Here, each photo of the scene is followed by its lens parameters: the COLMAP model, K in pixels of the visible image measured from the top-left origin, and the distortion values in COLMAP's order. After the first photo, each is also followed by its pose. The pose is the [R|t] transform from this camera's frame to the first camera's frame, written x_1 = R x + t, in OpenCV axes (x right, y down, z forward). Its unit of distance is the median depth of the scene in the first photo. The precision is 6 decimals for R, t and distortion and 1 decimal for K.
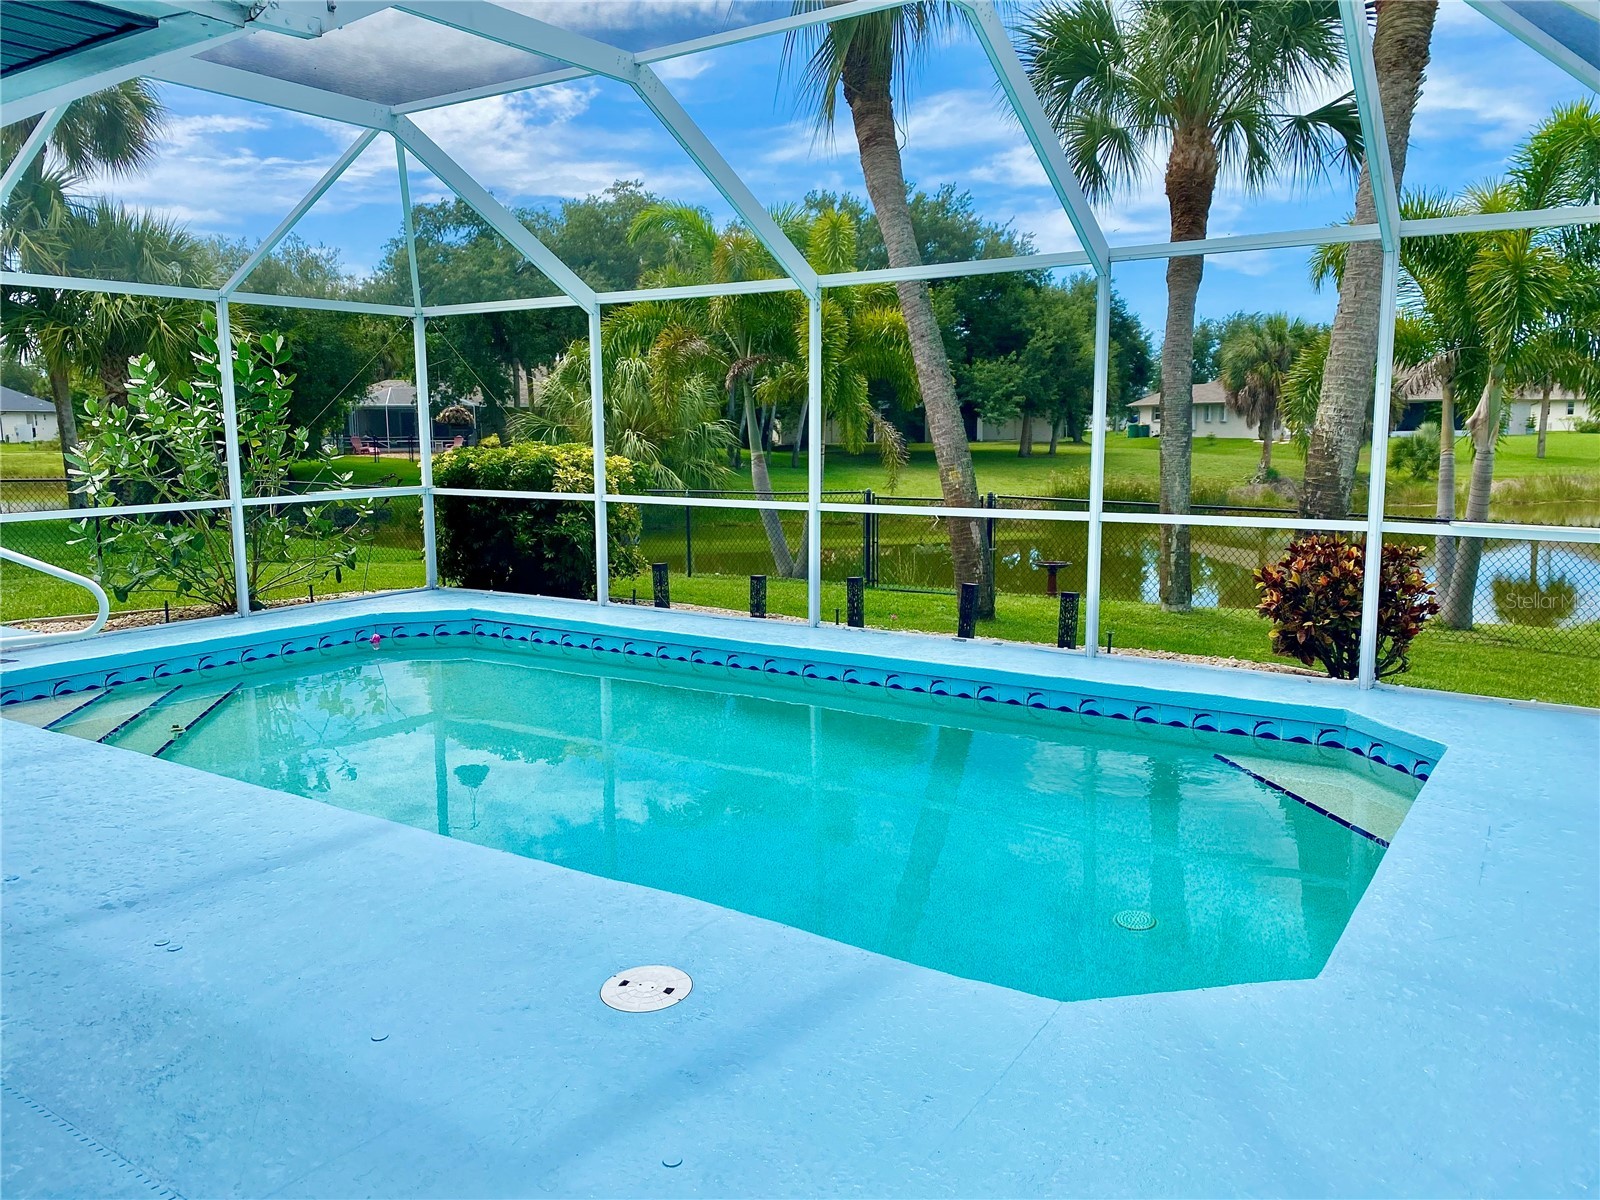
lens RADIAL K [[1211.5, 0, 792.5], [0, 1211.5, 590.1], [0, 0, 1]] dist [0.059490, -0.076087]
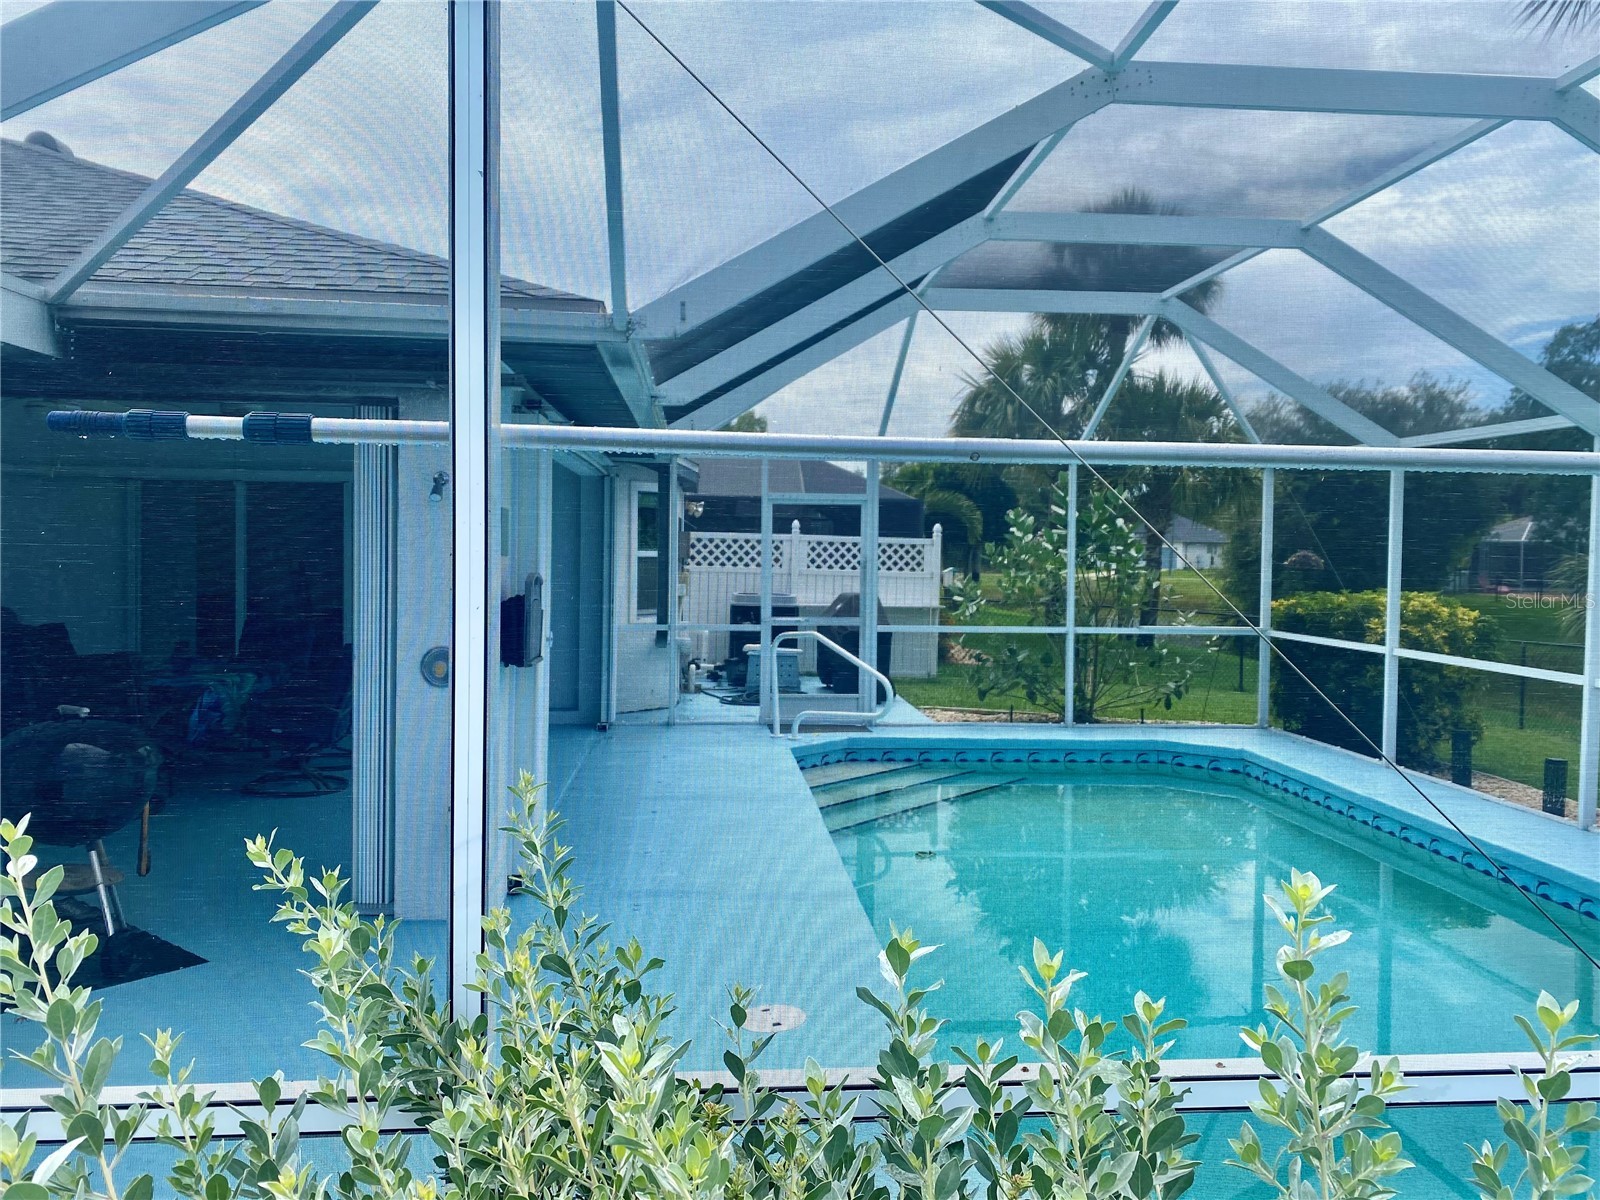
lens RADIAL K [[1211.5, 0, 792.5], [0, 1211.5, 590.1], [0, 0, 1]] dist [0.059490, -0.076087]
pose [[0.624726, 0.044728, -0.779562, 0.284212], [-0.127810, 0.990751, -0.045580, -0.020641], [0.770313, 0.128111, 0.624664, 0.046585]]
